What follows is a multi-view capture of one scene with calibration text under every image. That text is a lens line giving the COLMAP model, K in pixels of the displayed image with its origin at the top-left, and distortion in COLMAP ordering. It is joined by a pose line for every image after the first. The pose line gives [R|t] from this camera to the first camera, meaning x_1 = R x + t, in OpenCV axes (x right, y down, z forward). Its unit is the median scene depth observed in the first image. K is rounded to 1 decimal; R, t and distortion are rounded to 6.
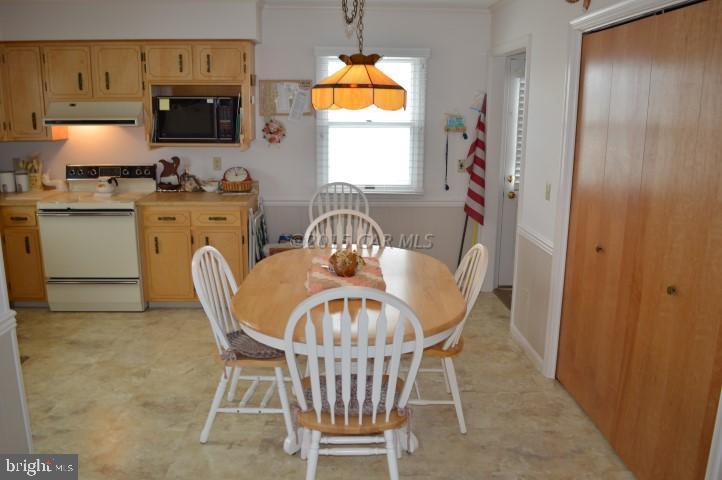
lens RADIAL K [[578.8, 0, 358.3], [0, 578.8, 239.1], [0, 0, 1]] dist [-0.079698, 0.008594]
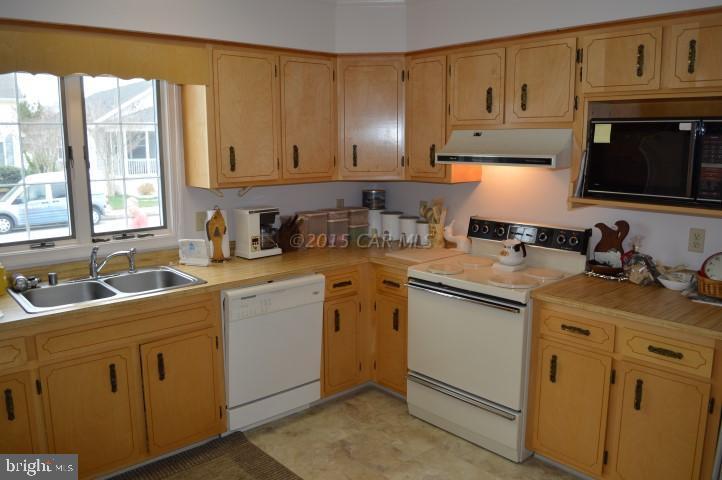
lens RADIAL K [[578.8, 0, 359.7], [0, 578.8, 236.3], [0, 0, 1]] dist [-0.079698, 0.008594]
pose [[0.634422, 0.111719, -0.764871, -0.041734], [-0.159019, 0.987199, 0.012294, -0.098582], [0.756453, 0.113829, 0.644066, 0.445079]]
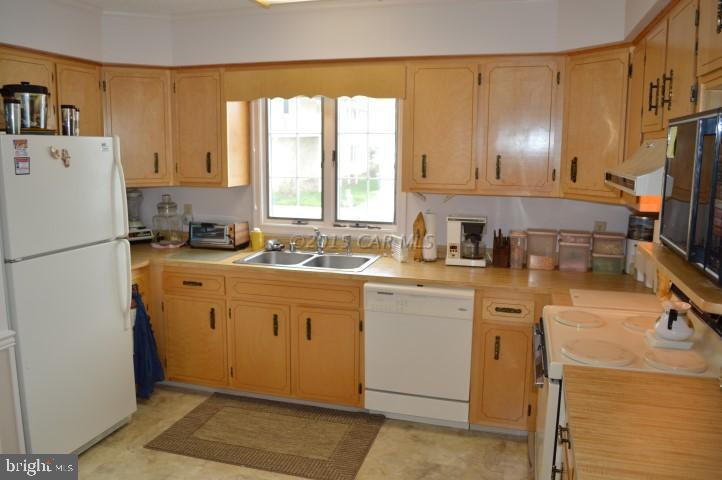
lens RADIAL K [[578.8, 0, 360.2], [0, 578.8, 237.1], [0, 0, 1]] dist [-0.079698, 0.008594]
pose [[-0.321575, 0.129422, -0.937997, 0.052623], [-0.220346, 0.953191, 0.207060, -0.208581], [0.920889, 0.273269, -0.278005, 0.931714]]
